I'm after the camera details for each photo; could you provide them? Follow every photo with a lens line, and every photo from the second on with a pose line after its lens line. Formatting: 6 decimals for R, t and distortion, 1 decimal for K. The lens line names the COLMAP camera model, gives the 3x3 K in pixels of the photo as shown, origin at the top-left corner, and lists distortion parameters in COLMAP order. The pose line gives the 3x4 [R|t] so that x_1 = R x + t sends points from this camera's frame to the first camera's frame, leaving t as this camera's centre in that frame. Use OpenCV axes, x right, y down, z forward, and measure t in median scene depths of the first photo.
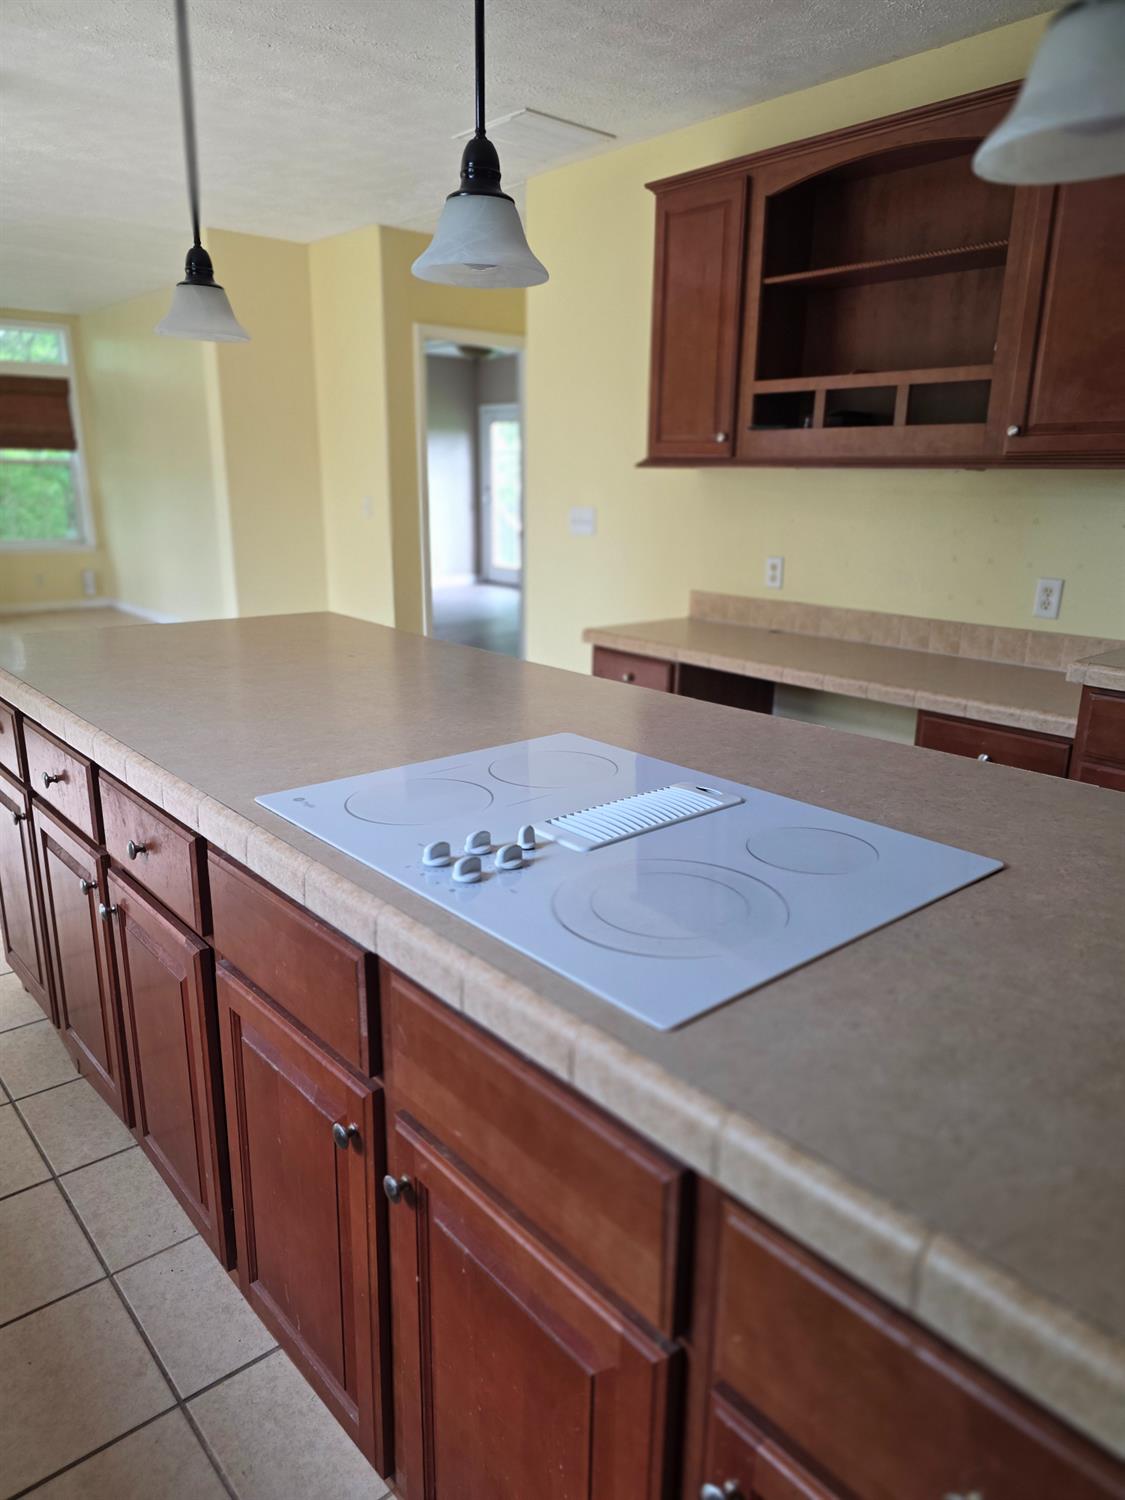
lens RADIAL K [[1012.5, 0, 565.7], [0, 1012.5, 746.2], [0, 0, 1]] dist [0.002739, 0.000749]
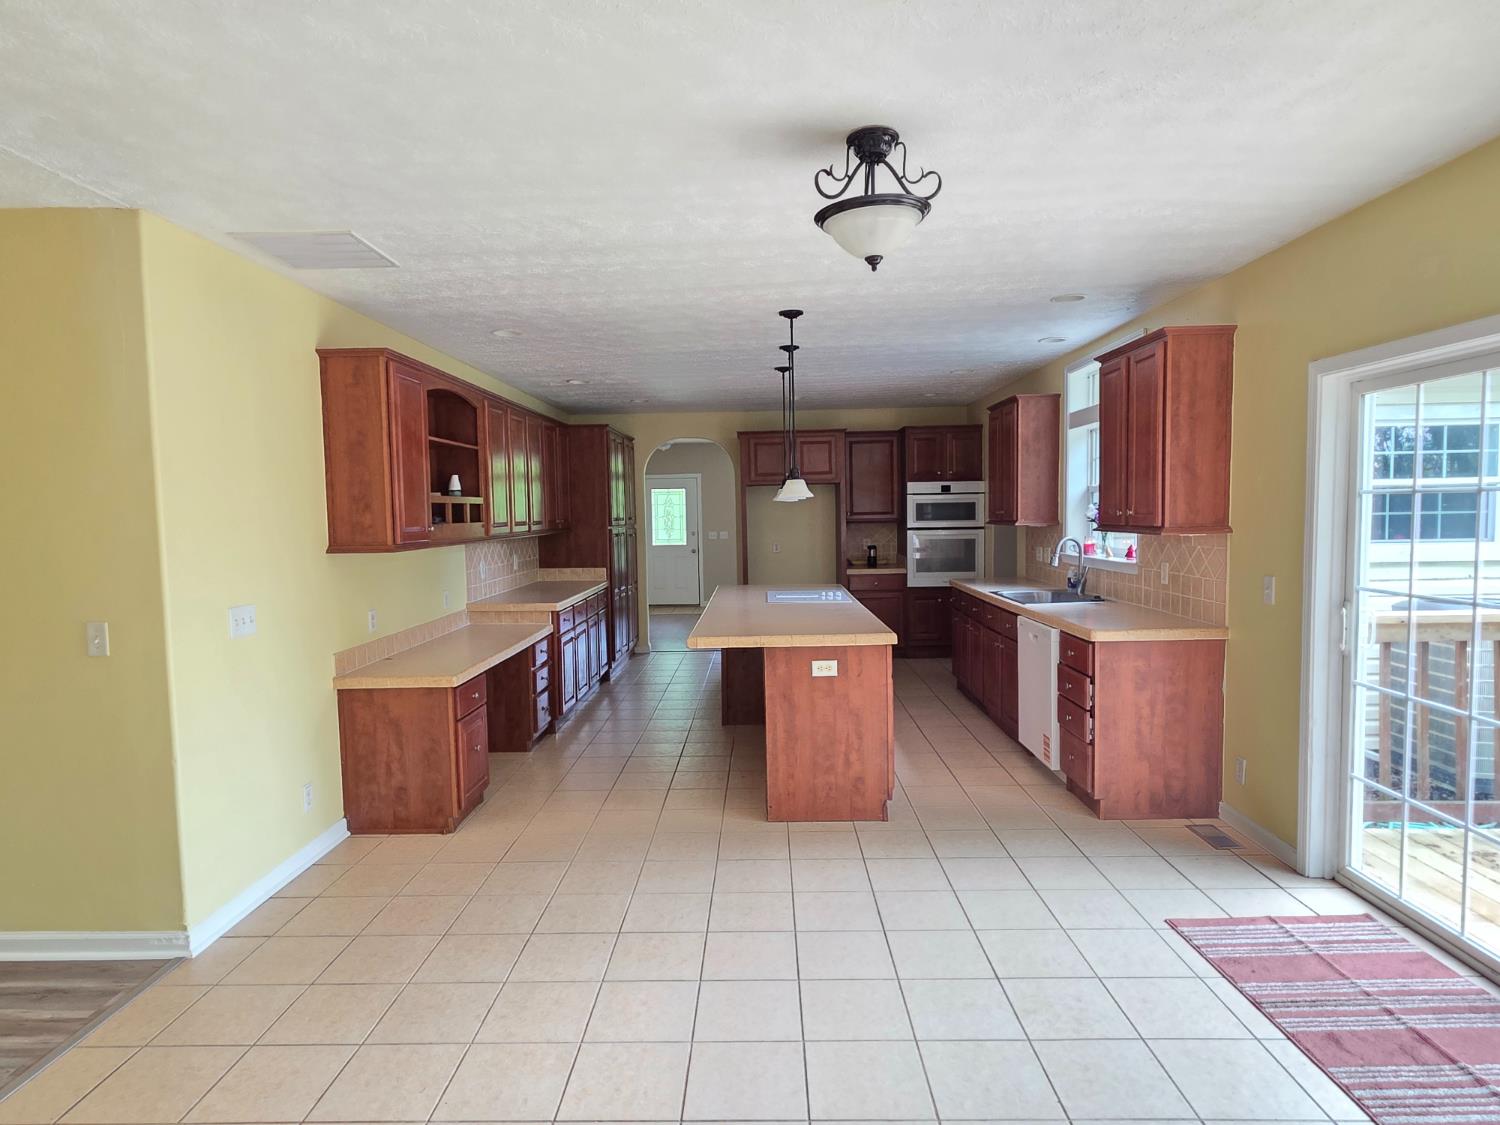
lens RADIAL K [[863.2, 0, 742.0], [0, 863.2, 566.1], [0, 0, 1]] dist [0.022199, 0.000935]
pose [[-0.741181, -0.039321, 0.670153, -1.106175], [0.187355, 0.946500, 0.262747, -0.527958], [-0.644631, 0.320299, -0.694161, 1.688950]]
